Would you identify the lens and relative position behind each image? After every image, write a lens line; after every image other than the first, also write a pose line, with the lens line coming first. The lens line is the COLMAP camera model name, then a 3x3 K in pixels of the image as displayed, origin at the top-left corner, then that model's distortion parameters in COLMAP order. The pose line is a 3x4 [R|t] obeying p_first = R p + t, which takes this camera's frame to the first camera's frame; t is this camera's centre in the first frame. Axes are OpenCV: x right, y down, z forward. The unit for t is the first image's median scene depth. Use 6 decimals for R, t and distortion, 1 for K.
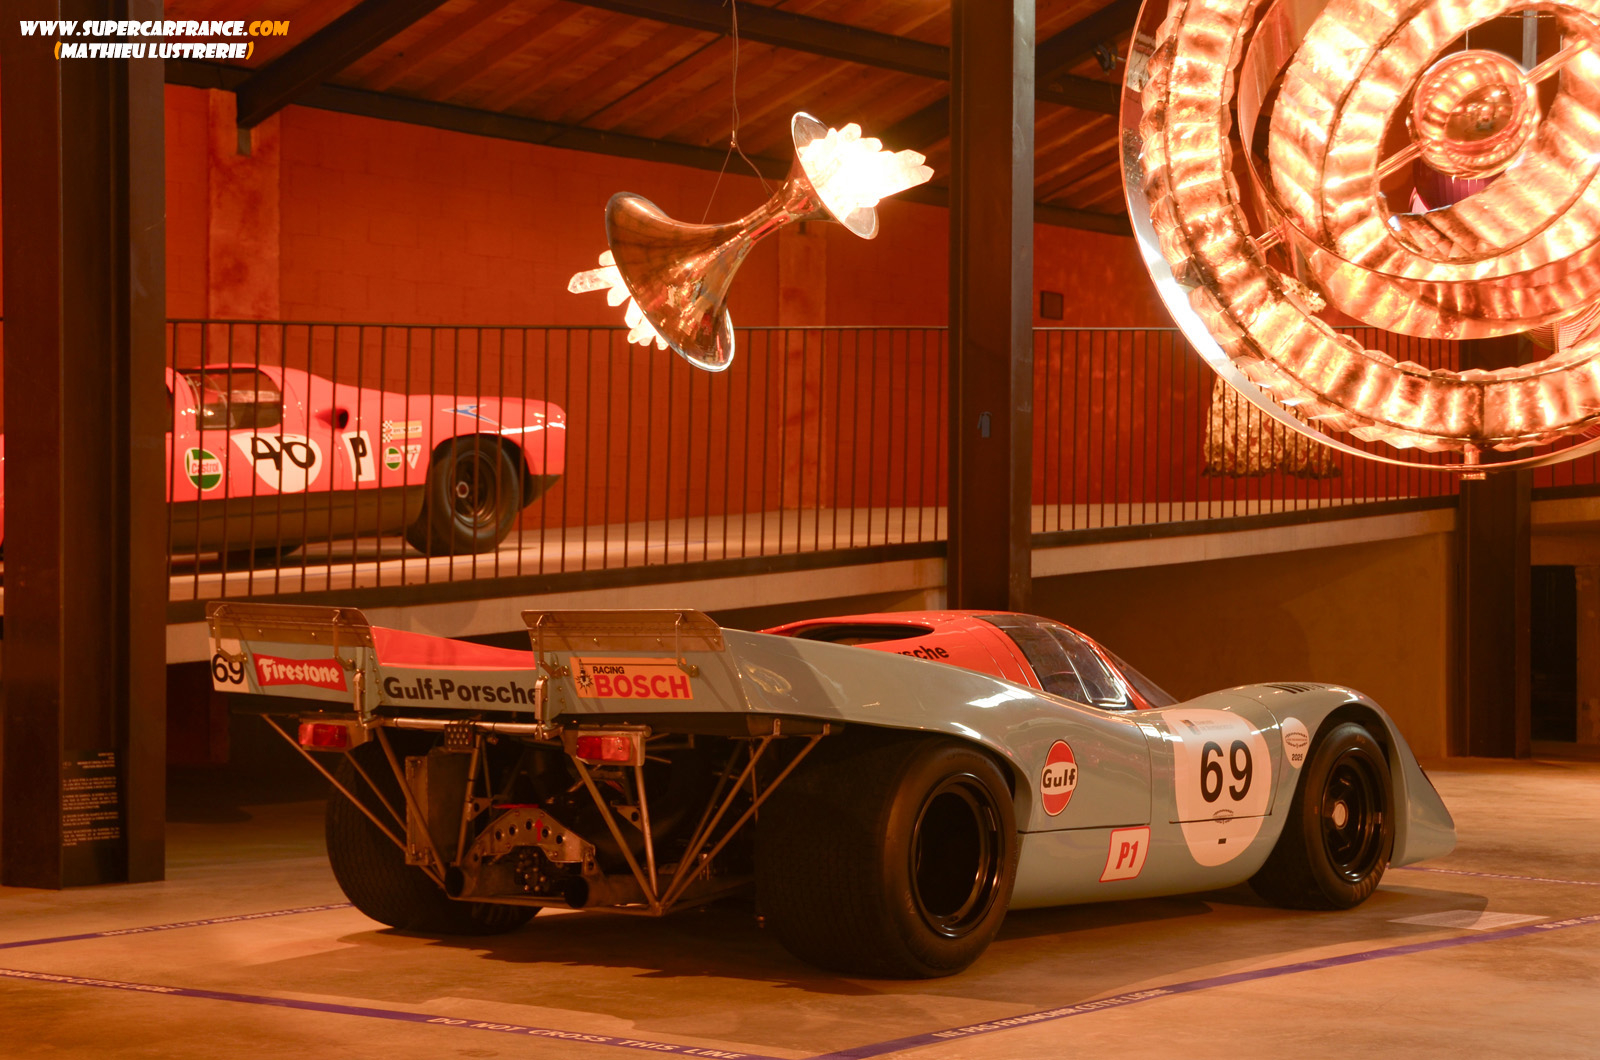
lens RADIAL K [[3043.2, 0, 834.3], [0, 3043.2, 585.2], [0, 0, 1]] dist [0.128259, 0.000000]
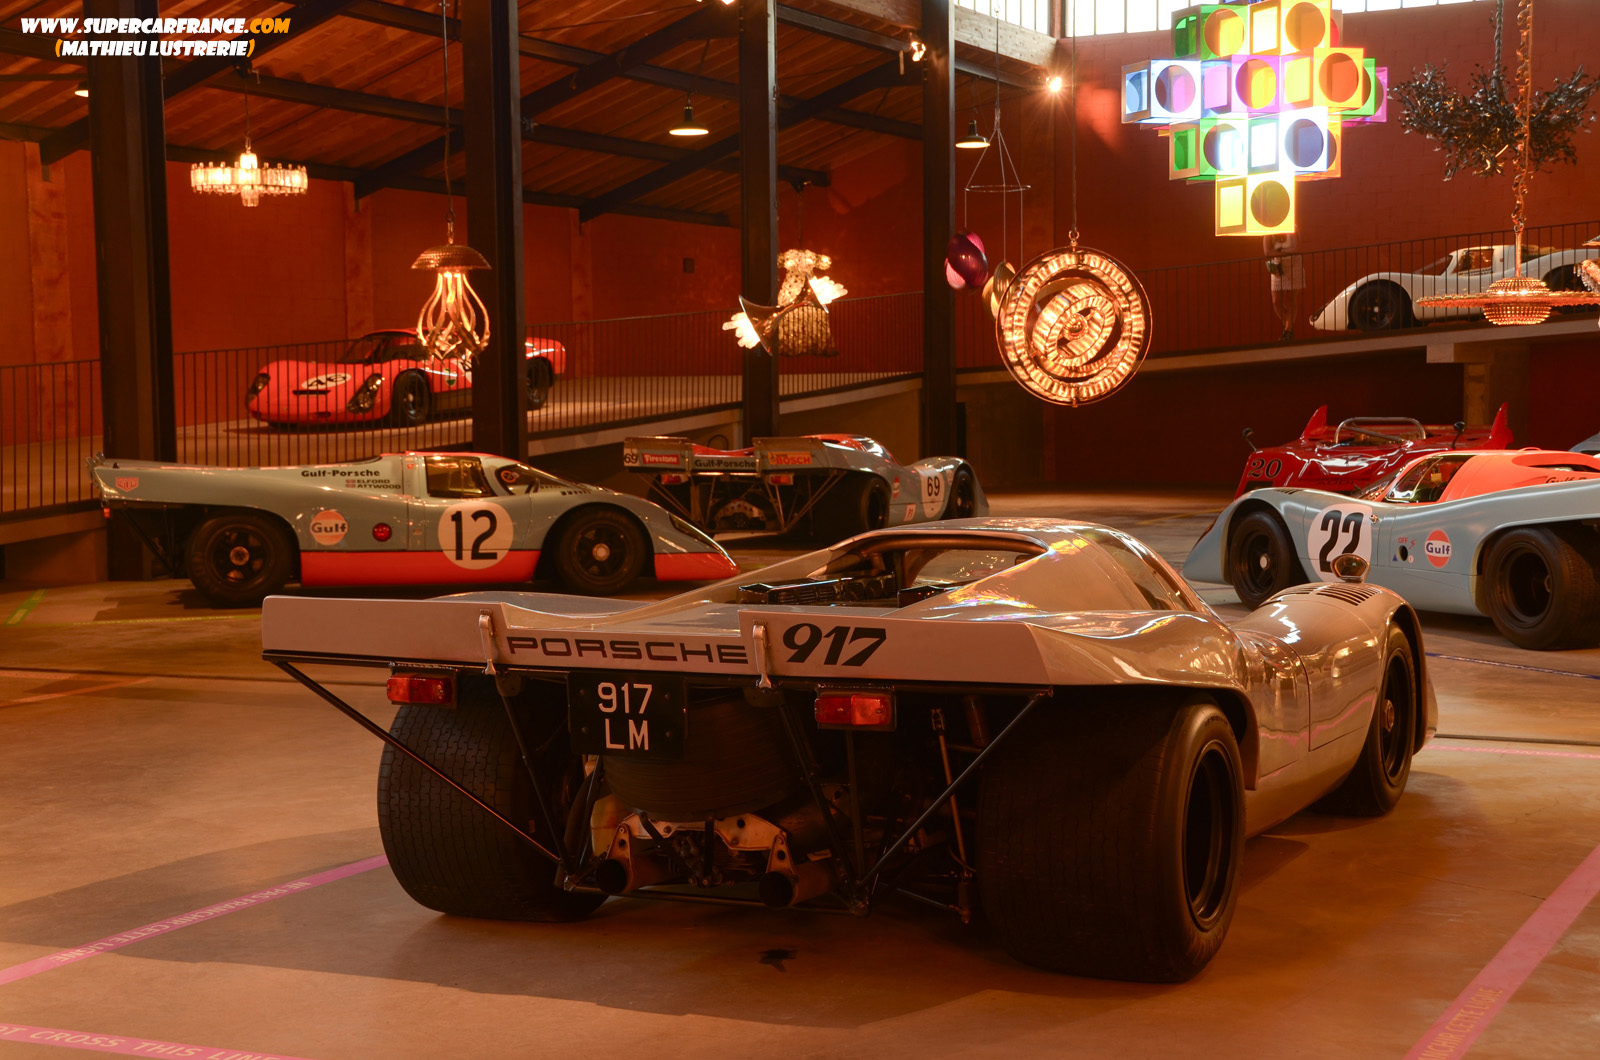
lens RADIAL K [[2482.0, 0, 821.7], [0, 2482.0, 617.2], [0, 0, 1]] dist [0.148538, 0.000000]
pose [[0.971291, -0.036694, 0.235048, -0.568829], [0.015610, 0.995734, 0.090941, -0.035651], [-0.237382, -0.084661, 0.967720, -1.382684]]
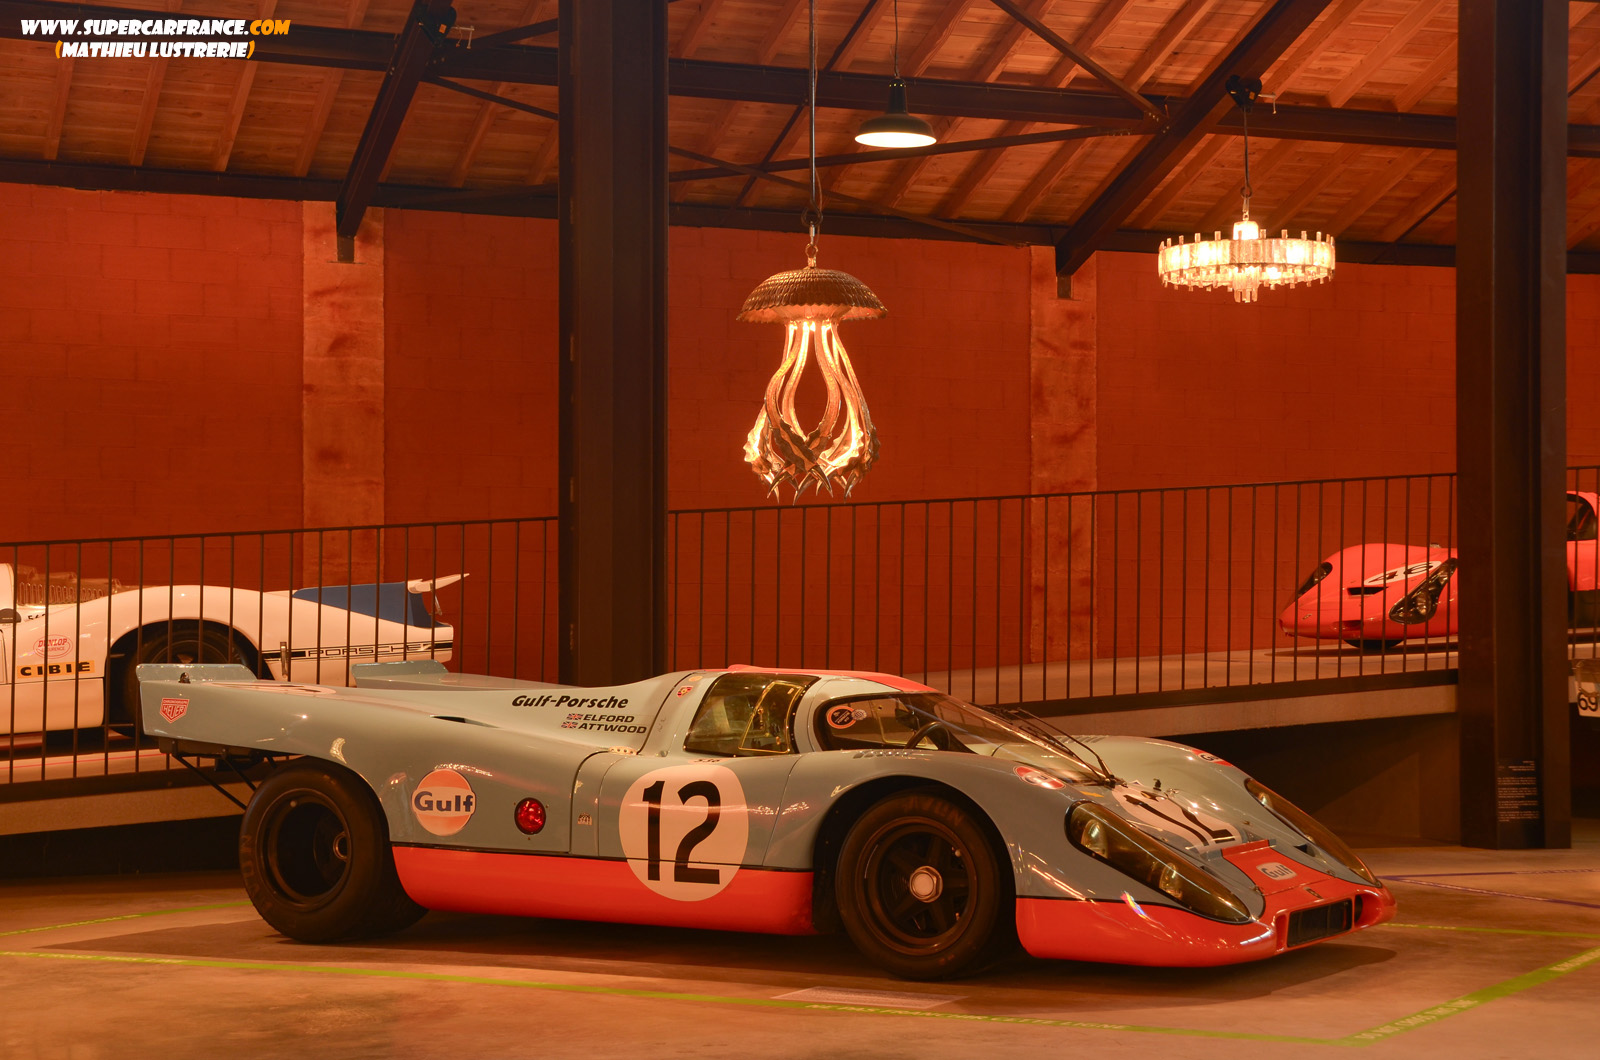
lens RADIAL K [[2691.2, 0, 834.3], [0, 2691.2, 577.1], [0, 0, 1]] dist [0.188519, 0.000000]
pose [[0.867633, -0.016664, -0.496926, 0.150681], [0.002816, 0.999587, -0.028604, 0.002504], [0.497197, 0.023418, 0.867322, -0.371669]]
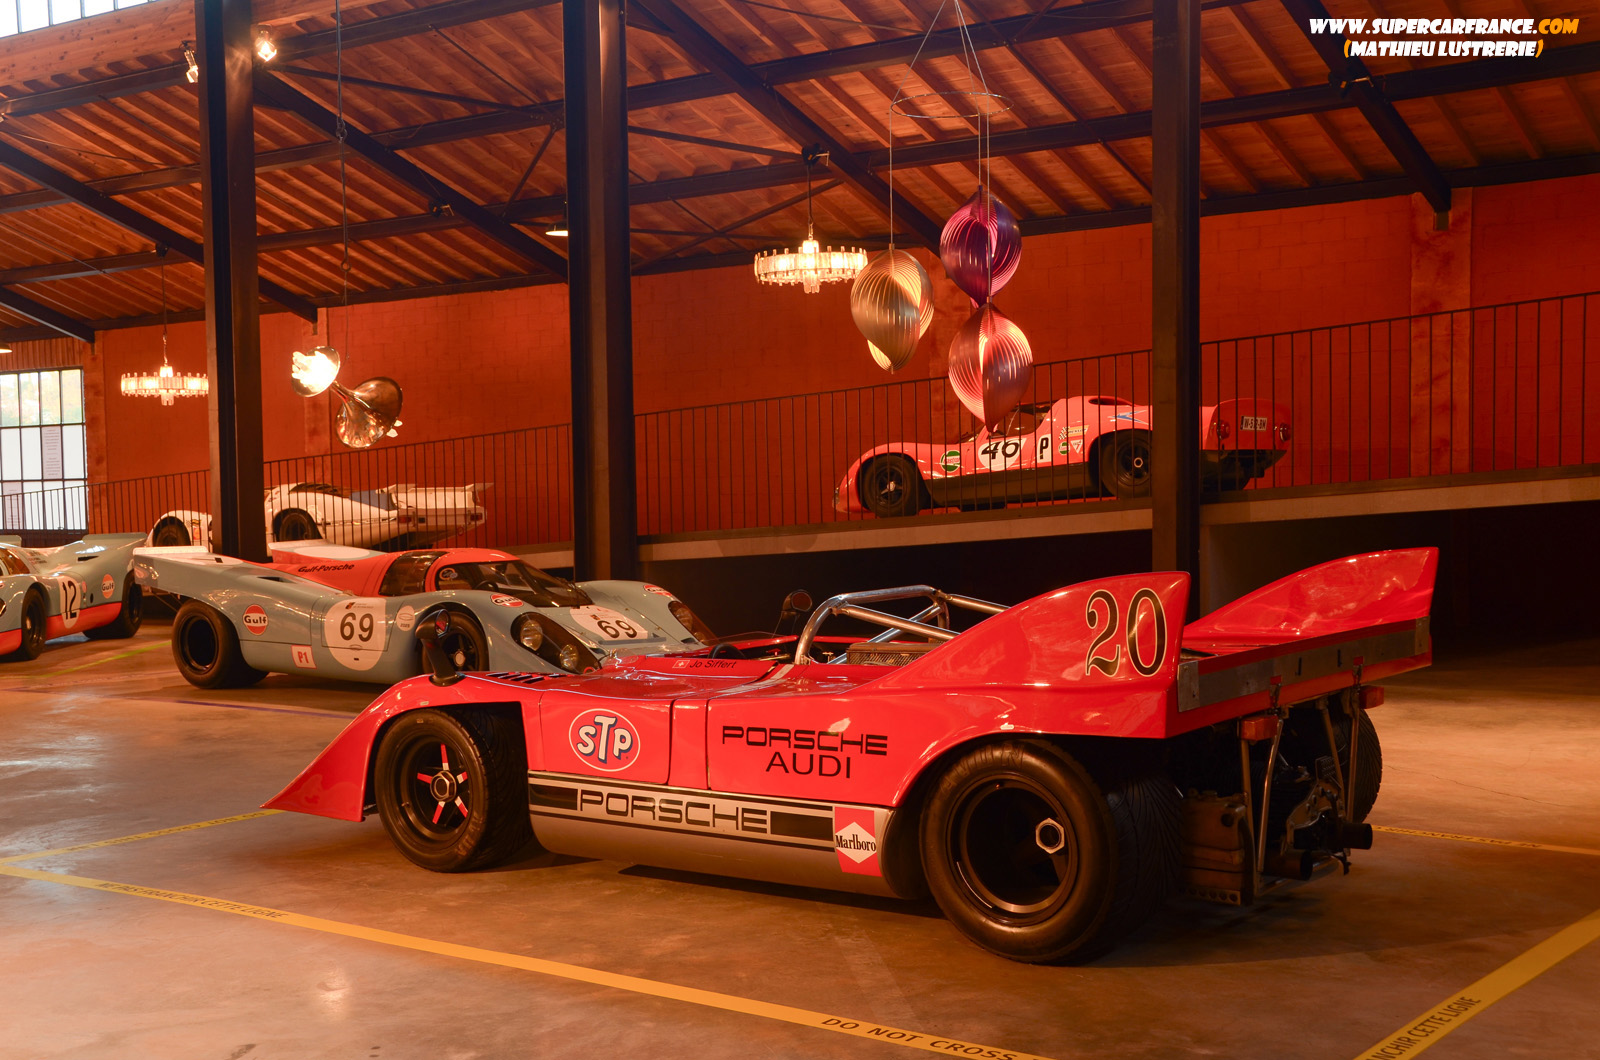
lens RADIAL K [[1969.8, 0, 798.3], [0, 1969.8, 533.2], [0, 0, 1]] dist [0.014440, 0.000000]
pose [[0.027107, 0.020127, -0.999430, 1.511577], [0.015742, 0.999665, 0.020559, -0.028883], [0.999509, -0.016291, 0.026781, 1.261305]]
